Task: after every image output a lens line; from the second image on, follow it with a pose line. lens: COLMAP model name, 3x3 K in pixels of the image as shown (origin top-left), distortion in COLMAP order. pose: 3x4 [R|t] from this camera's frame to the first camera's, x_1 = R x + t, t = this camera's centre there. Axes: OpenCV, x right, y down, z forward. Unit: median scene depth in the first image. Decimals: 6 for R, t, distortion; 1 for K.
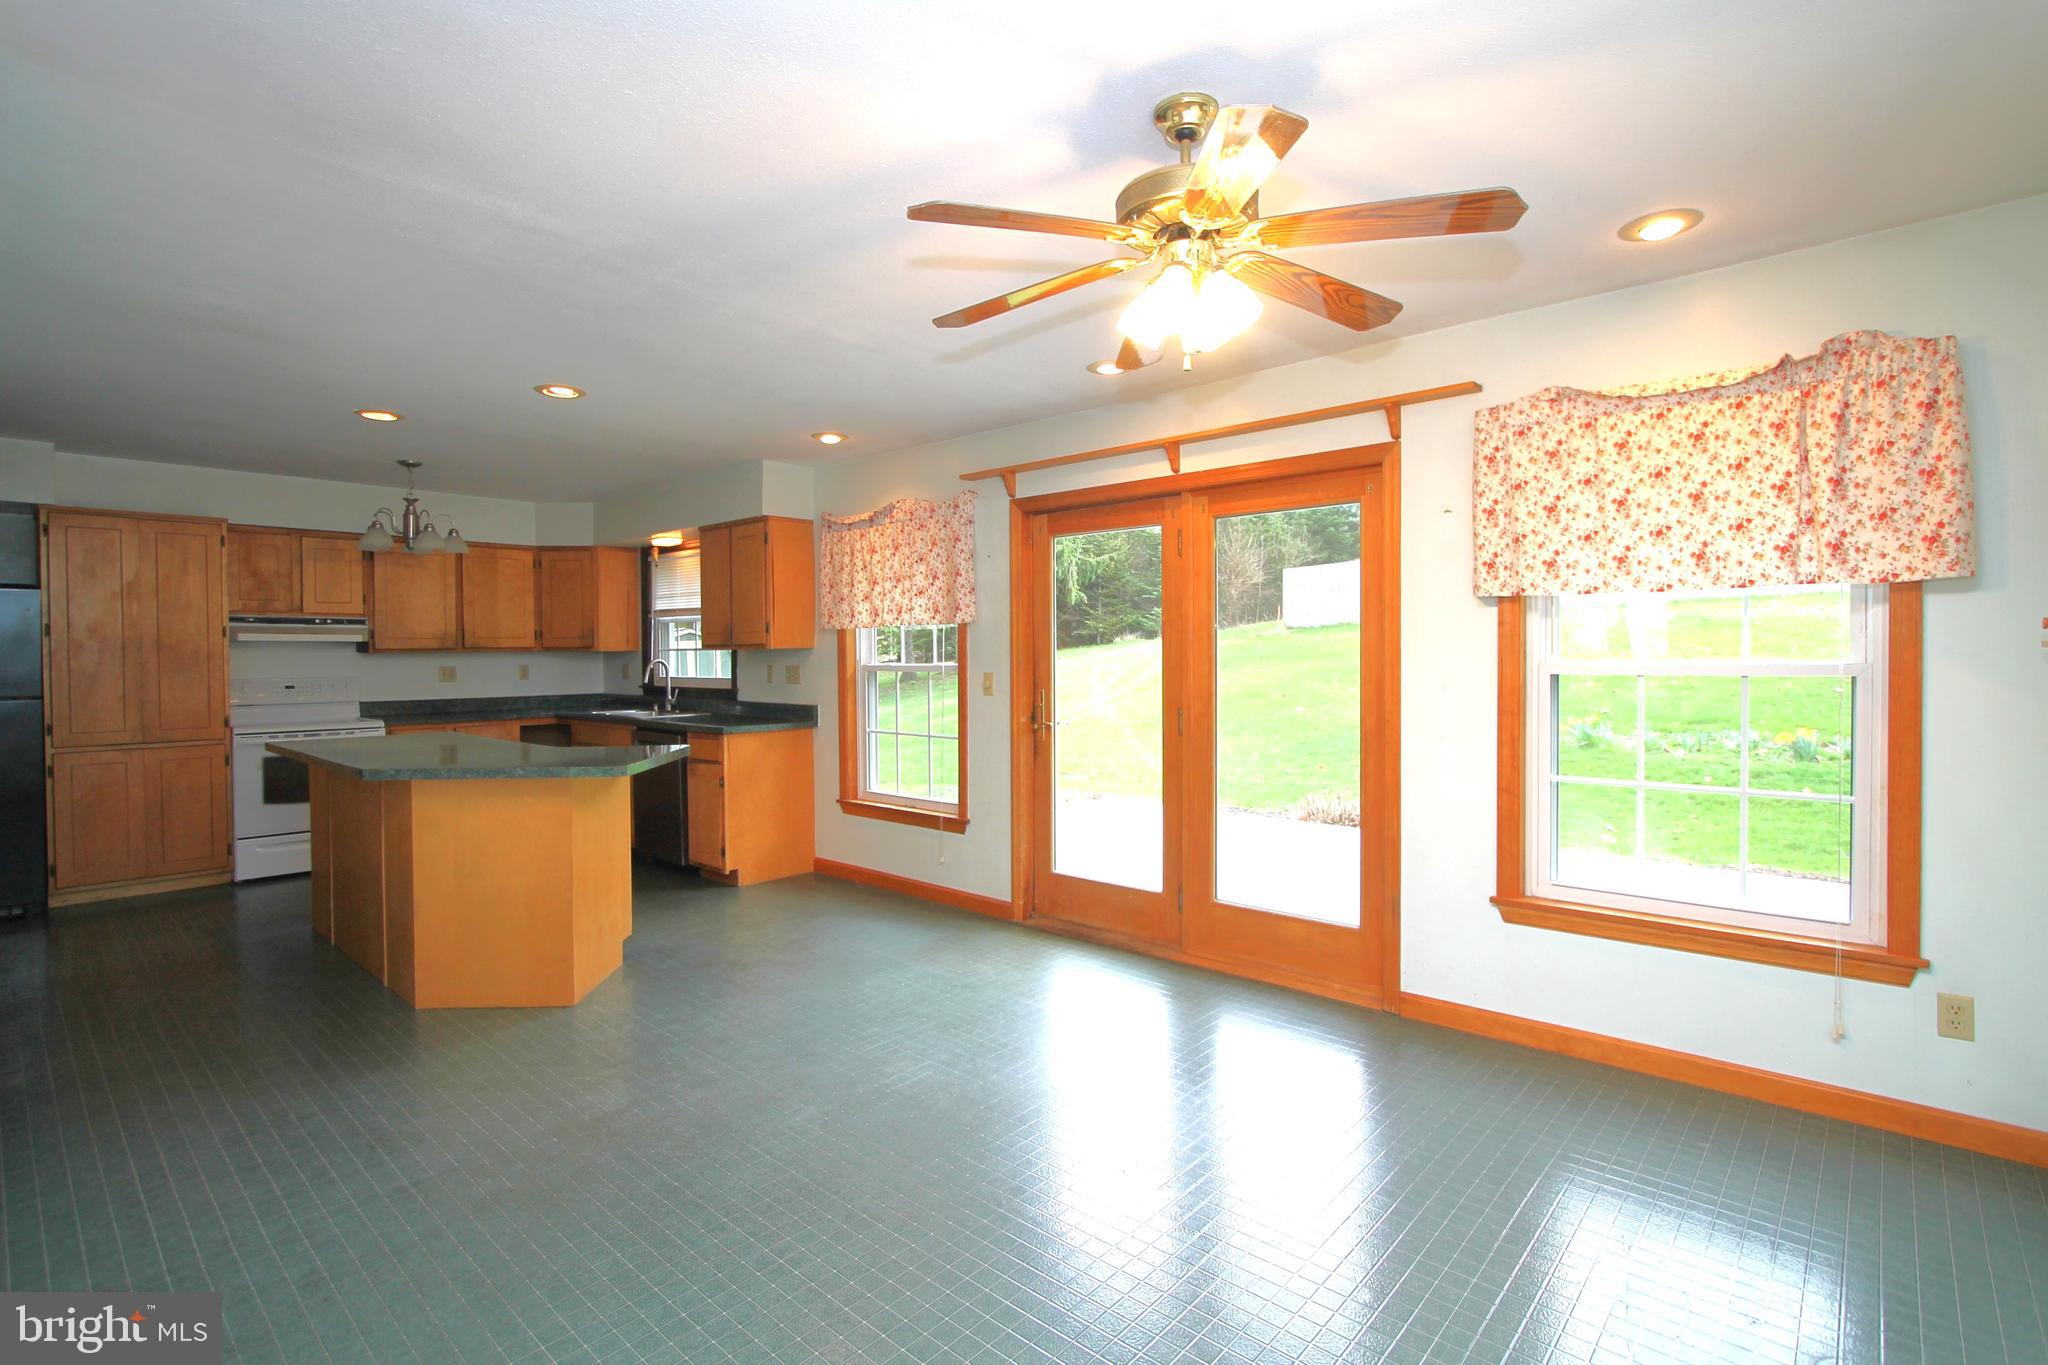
lens RADIAL K [[970.8, 0, 1022.9], [0, 970.8, 668.1], [0, 0, 1]] dist [-0.012384, -0.000417]
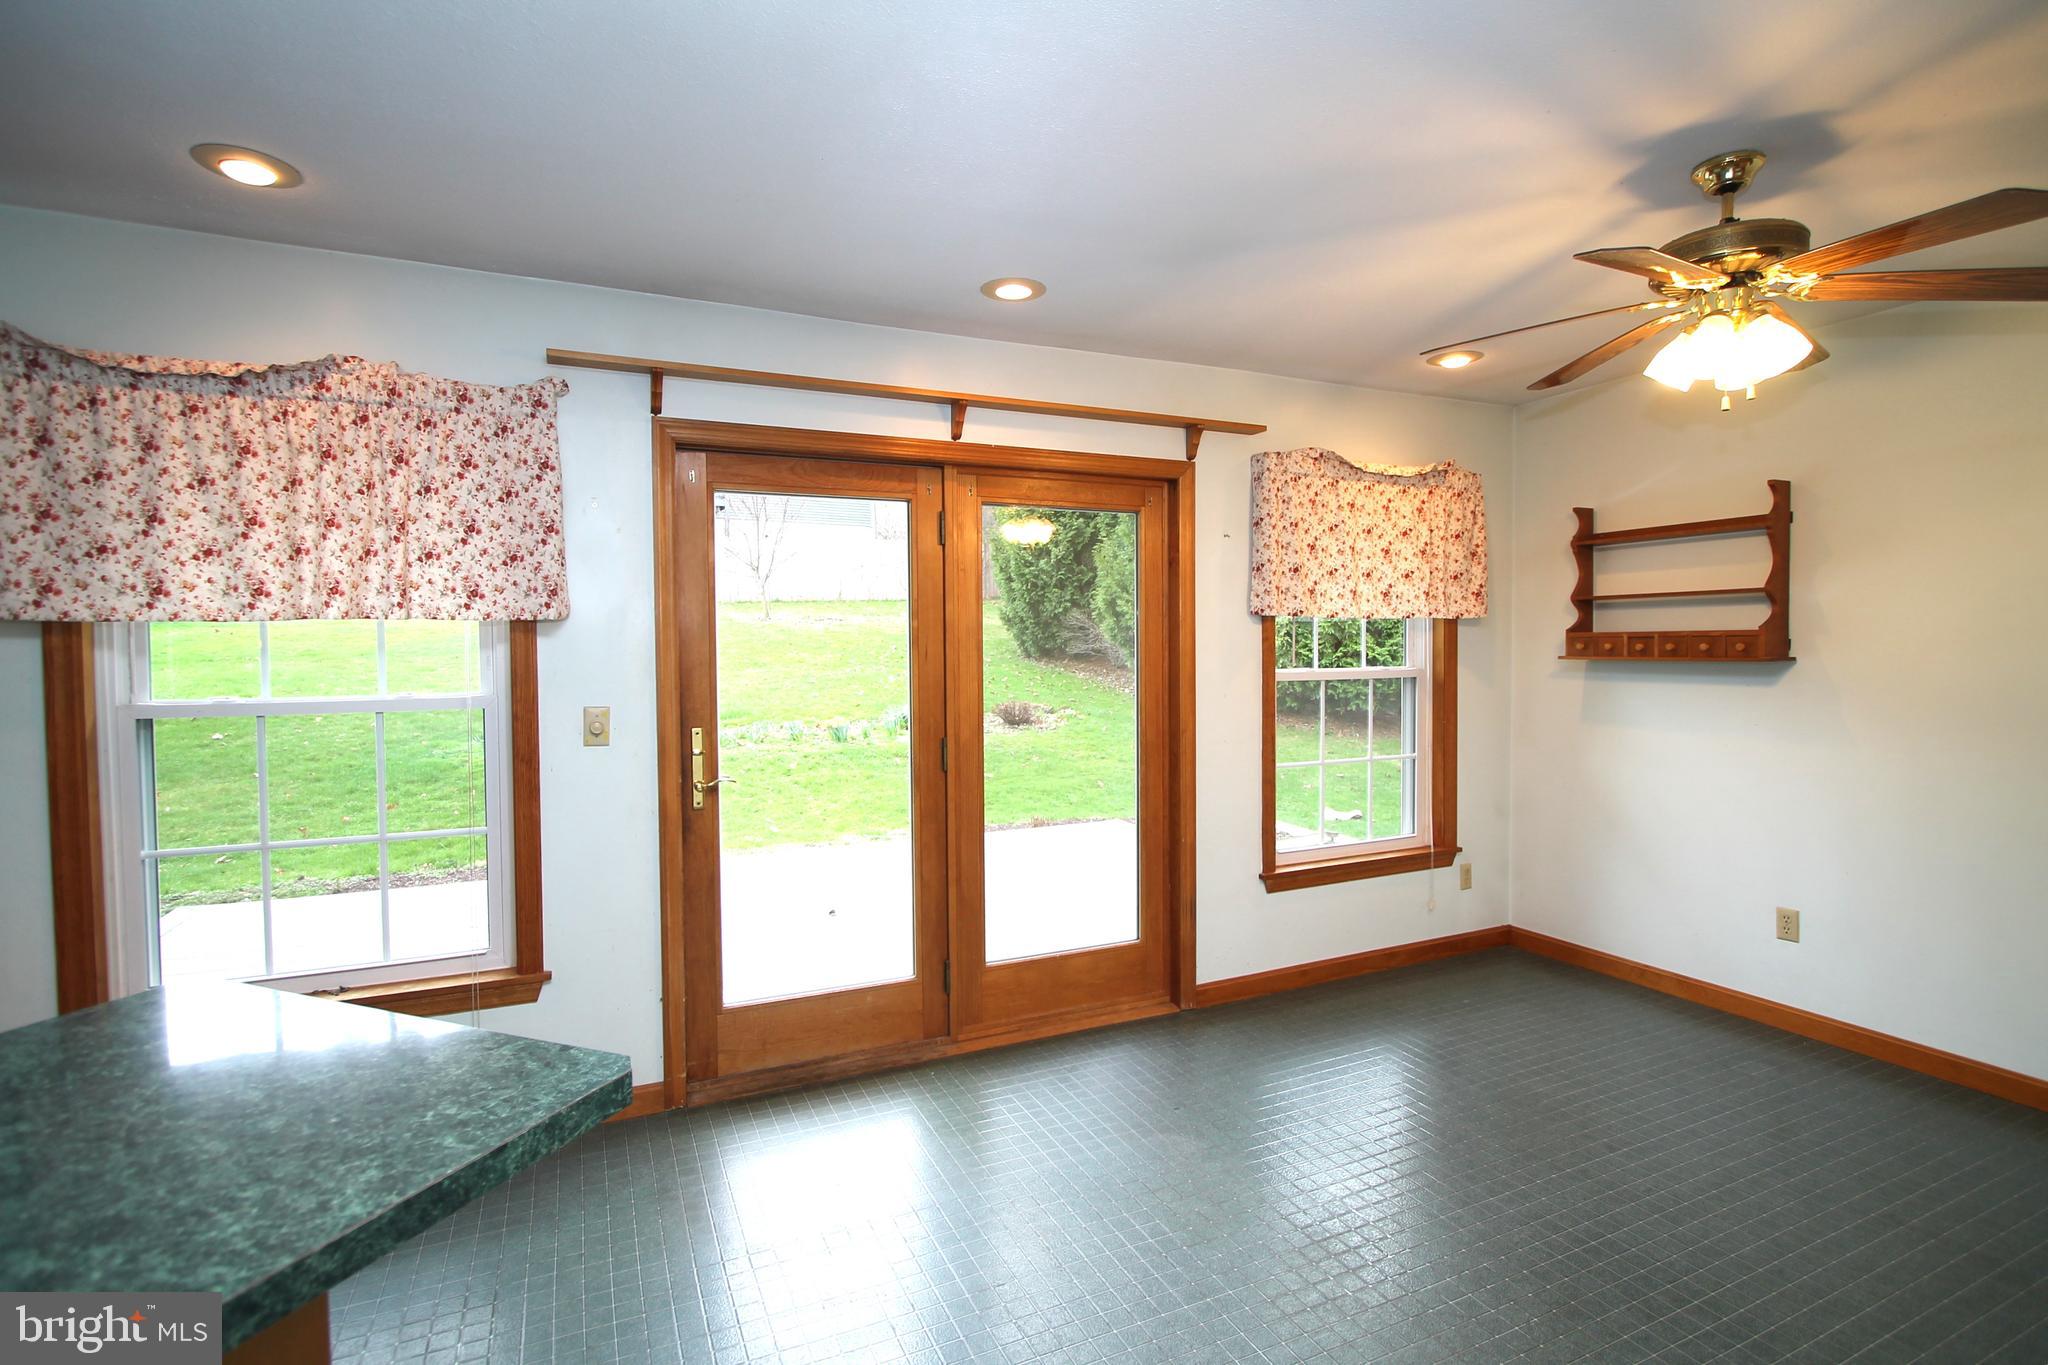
lens RADIAL K [[970.8, 0, 1023.0], [0, 970.8, 676.1], [0, 0, 1]] dist [-0.012384, -0.000417]
pose [[0.394040, -0.026262, 0.918718, -0.624844], [0.017628, 0.999624, 0.021014, -0.028429], [-0.918924, 0.007915, 0.394355, 0.728729]]
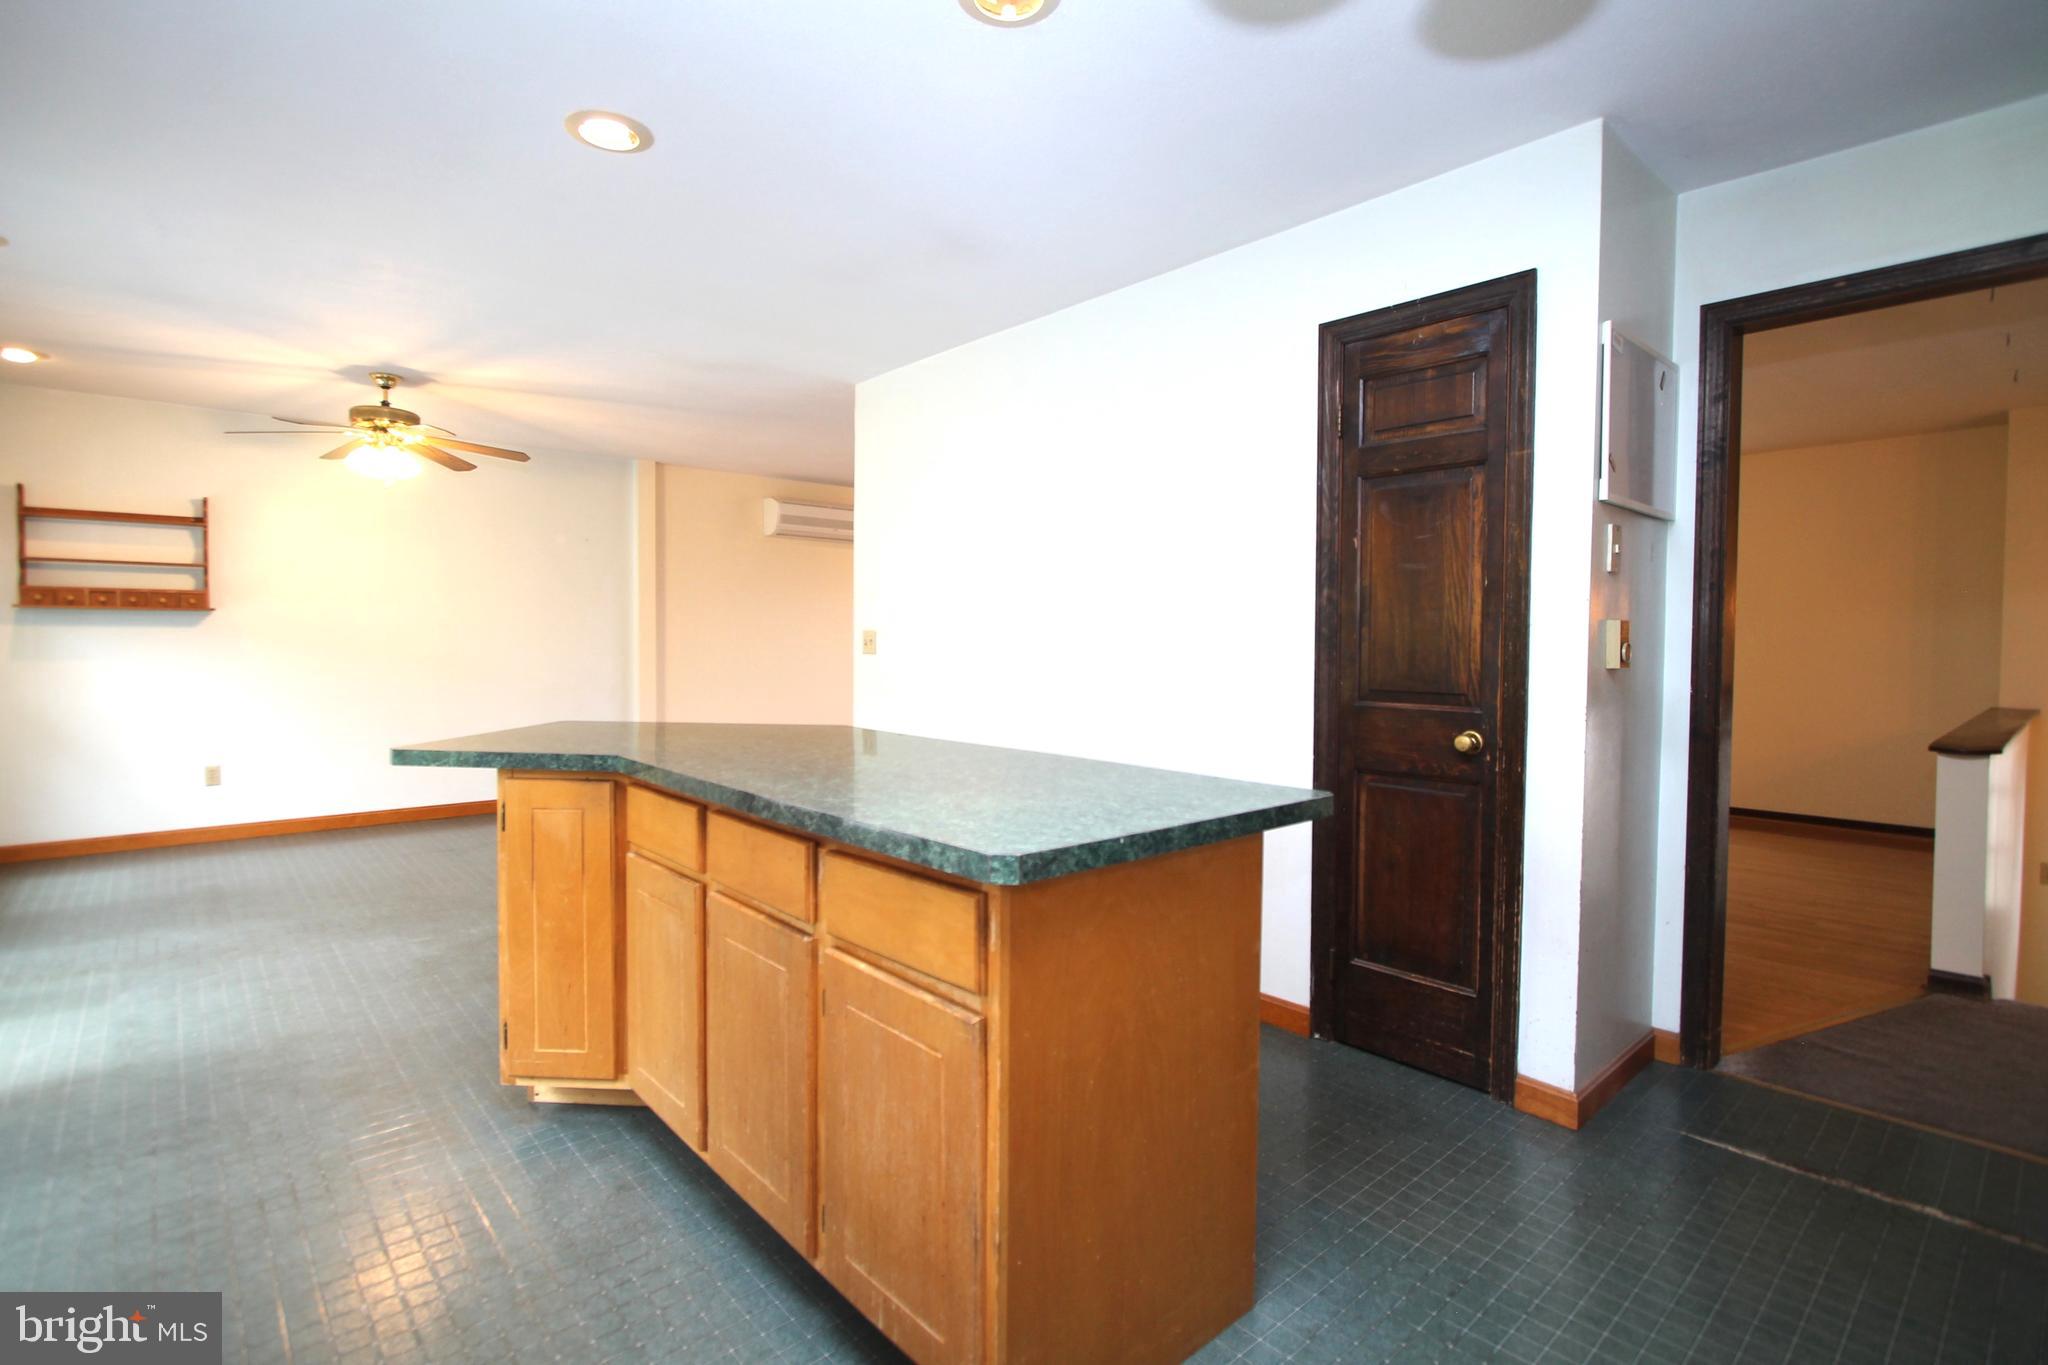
lens RADIAL K [[970.8, 0, 1057.7], [0, 970.8, 663.7], [0, 0, 1]] dist [-0.012384, -0.000417]
pose [[-0.996662, -0.001965, 0.081611, -0.908223], [0.001096, 0.999298, 0.037455, 0.017454], [-0.081627, 0.037420, -0.995960, 1.793892]]
